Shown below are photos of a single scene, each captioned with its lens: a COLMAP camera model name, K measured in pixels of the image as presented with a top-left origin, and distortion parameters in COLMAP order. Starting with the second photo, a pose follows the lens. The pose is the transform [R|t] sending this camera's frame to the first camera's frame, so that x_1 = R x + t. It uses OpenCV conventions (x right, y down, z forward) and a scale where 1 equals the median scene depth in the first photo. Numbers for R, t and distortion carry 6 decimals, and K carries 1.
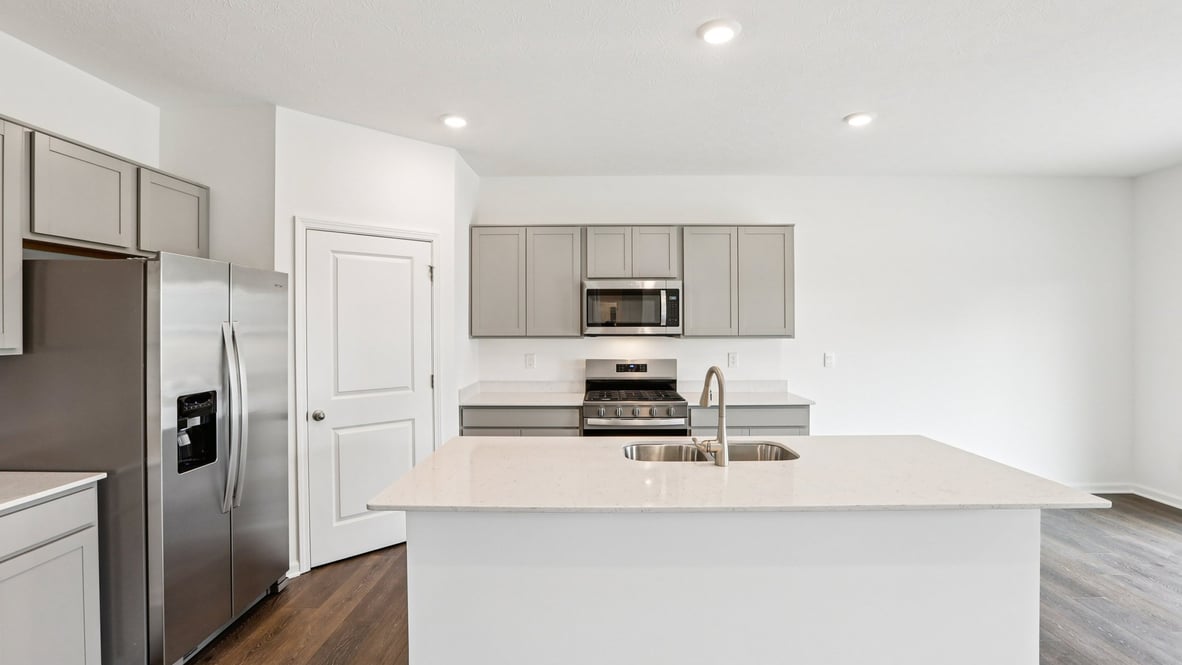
lens RADIAL K [[539.1, 0, 591.1], [0, 539.1, 329.3], [0, 0, 1]] dist [-0.058871, 0.025740]
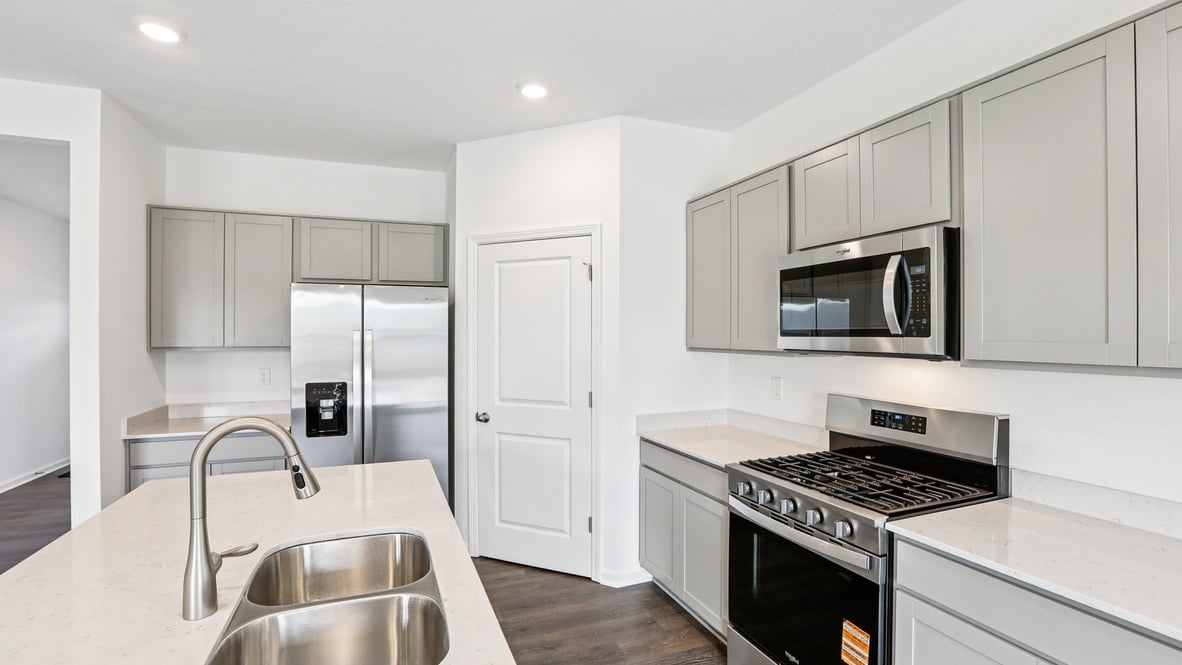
lens RADIAL K [[539.1, 0, 591.1], [0, 539.1, 329.3], [0, 0, 1]] dist [-0.058871, 0.025740]
pose [[0.391019, -0.004924, -0.920370, 0.500288], [-0.006602, 0.999945, -0.008155, -0.006723], [0.920359, 0.009264, 0.390965, 0.680491]]
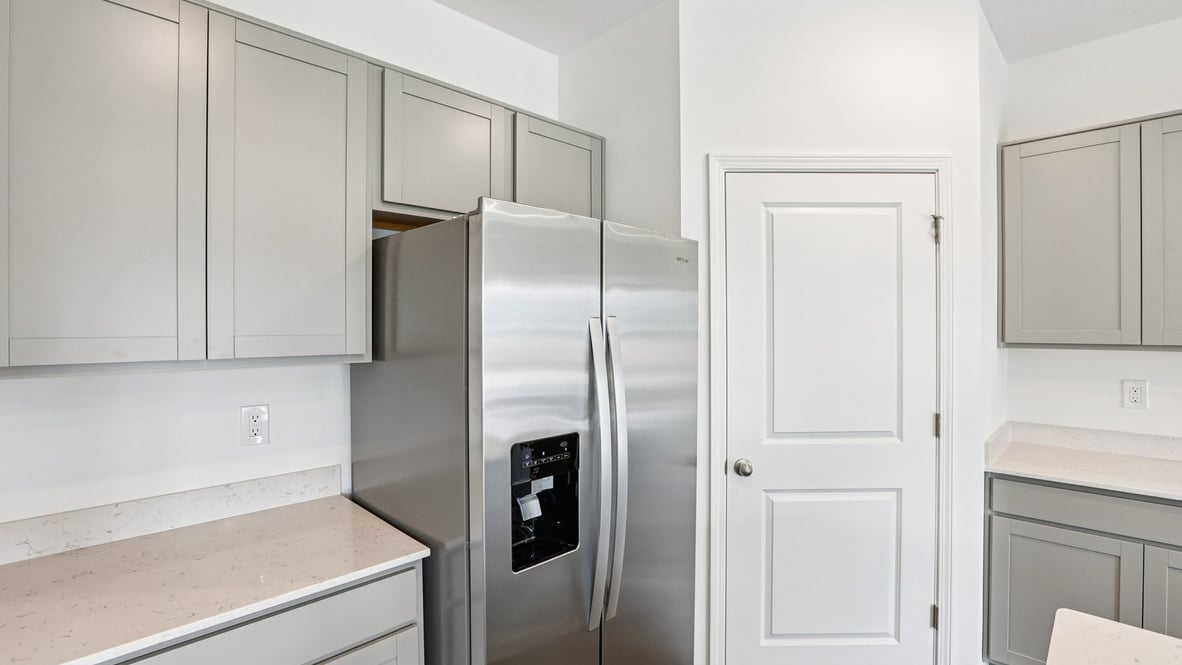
lens RADIAL K [[539.1, 0, 591.1], [0, 539.1, 329.3], [0, 0, 1]] dist [-0.058871, 0.025740]
pose [[0.720638, 0.004313, -0.693298, -0.180900], [-0.003278, 0.999991, 0.002814, -0.001865], [0.693304, 0.000245, 0.720645, 0.370546]]
